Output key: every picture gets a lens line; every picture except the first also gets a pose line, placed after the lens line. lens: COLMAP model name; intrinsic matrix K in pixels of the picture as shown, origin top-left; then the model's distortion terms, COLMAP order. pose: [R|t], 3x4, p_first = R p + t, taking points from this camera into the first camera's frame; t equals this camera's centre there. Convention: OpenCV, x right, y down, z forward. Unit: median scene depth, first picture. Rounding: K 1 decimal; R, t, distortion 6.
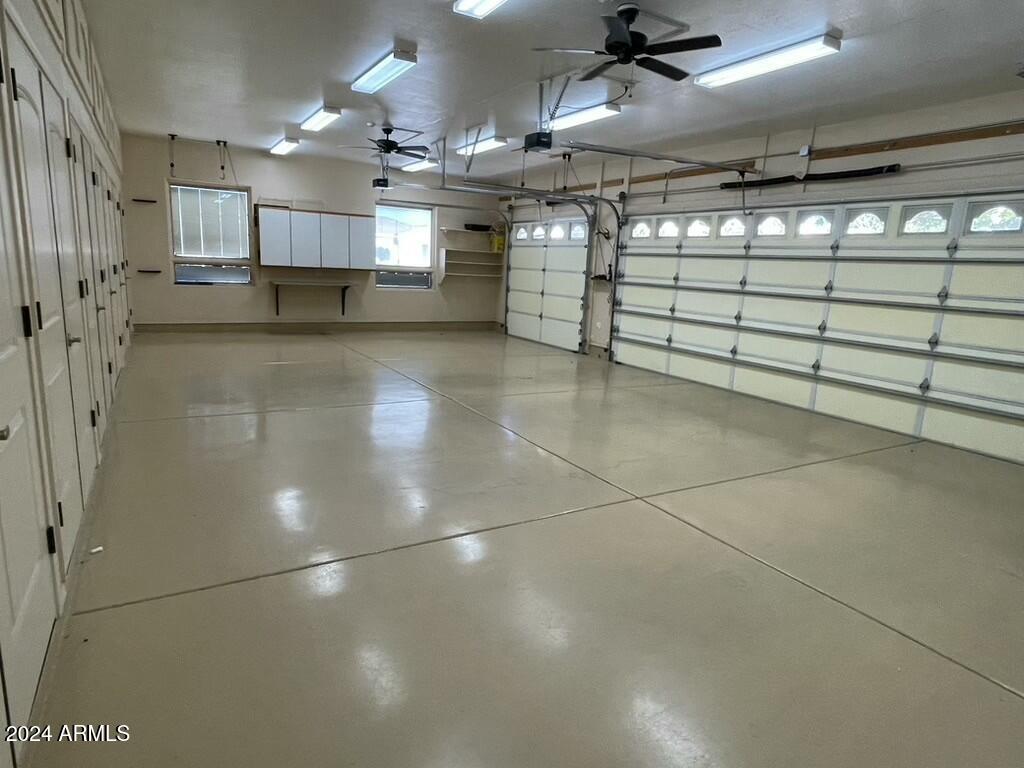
lens RADIAL K [[585.6, 0, 512.0], [0, 585.6, 384.0], [0, 0, 1]] dist [-0.006086, -0.000876]
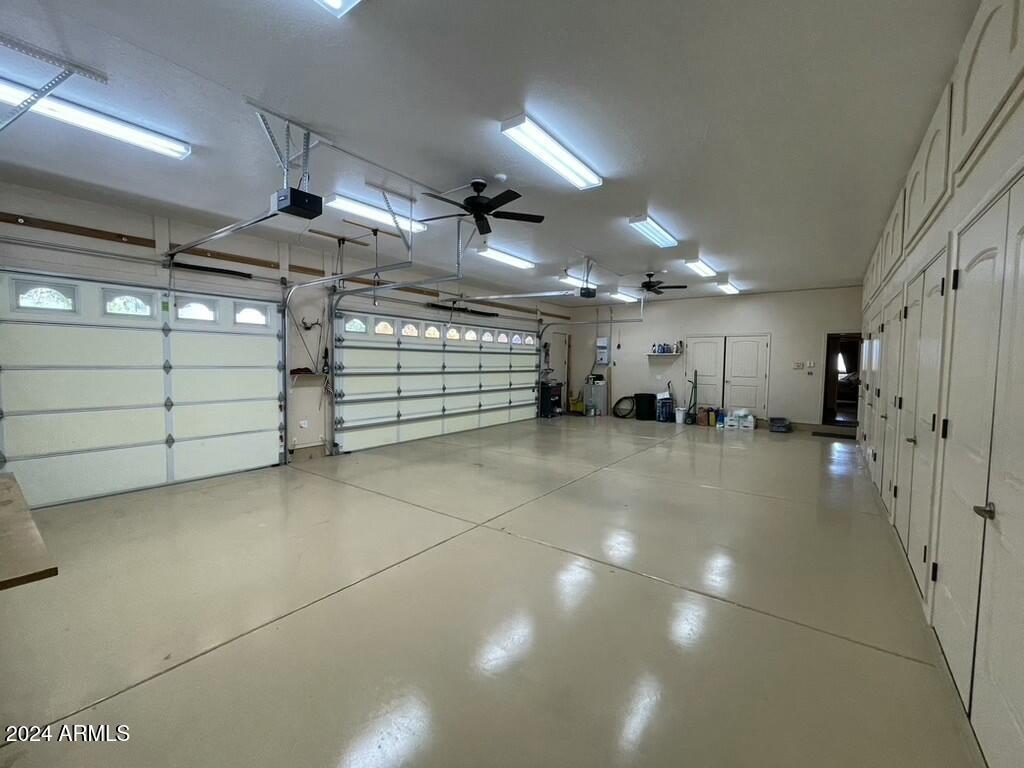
lens RADIAL K [[442.9, 0, 512.0], [0, 442.9, 384.0], [0, 0, 1]] dist [-0.002188, -0.000269]
pose [[-0.406581, -0.099145, 0.908219, -0.645150], [0.152310, 0.972827, 0.174382, -0.252514], [-0.900829, 0.209231, -0.380433, 1.058163]]
